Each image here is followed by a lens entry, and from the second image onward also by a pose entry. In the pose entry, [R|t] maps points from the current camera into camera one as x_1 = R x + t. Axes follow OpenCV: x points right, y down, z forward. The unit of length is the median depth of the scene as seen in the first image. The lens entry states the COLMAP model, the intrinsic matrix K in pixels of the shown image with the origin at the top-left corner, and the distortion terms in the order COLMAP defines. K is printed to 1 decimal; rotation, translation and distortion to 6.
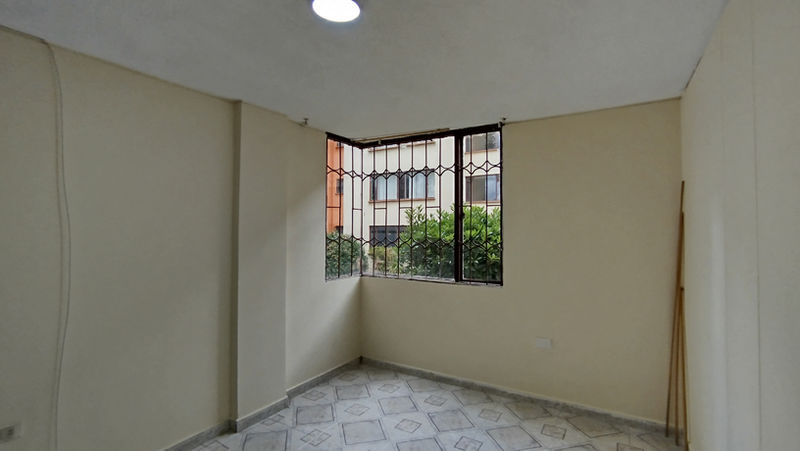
lens RADIAL K [[365.0, 0, 394.4], [0, 365.0, 226.6], [0, 0, 1]] dist [-0.019189, 0.009602]
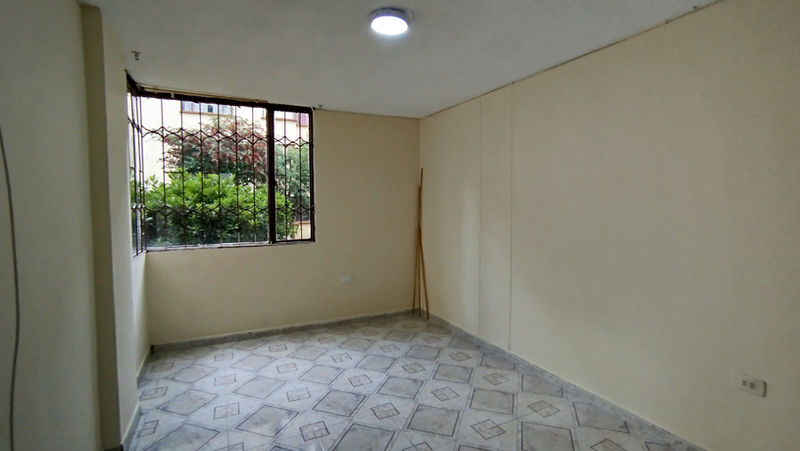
lens RADIAL K [[365.0, 0, 394.1], [0, 365.0, 222.1], [0, 0, 1]] dist [-0.019189, 0.009602]
pose [[0.561007, -0.056952, 0.825850, -0.562655], [-0.004098, 0.997427, 0.071568, 0.006380], [-0.827801, -0.043534, 0.559331, 0.084646]]
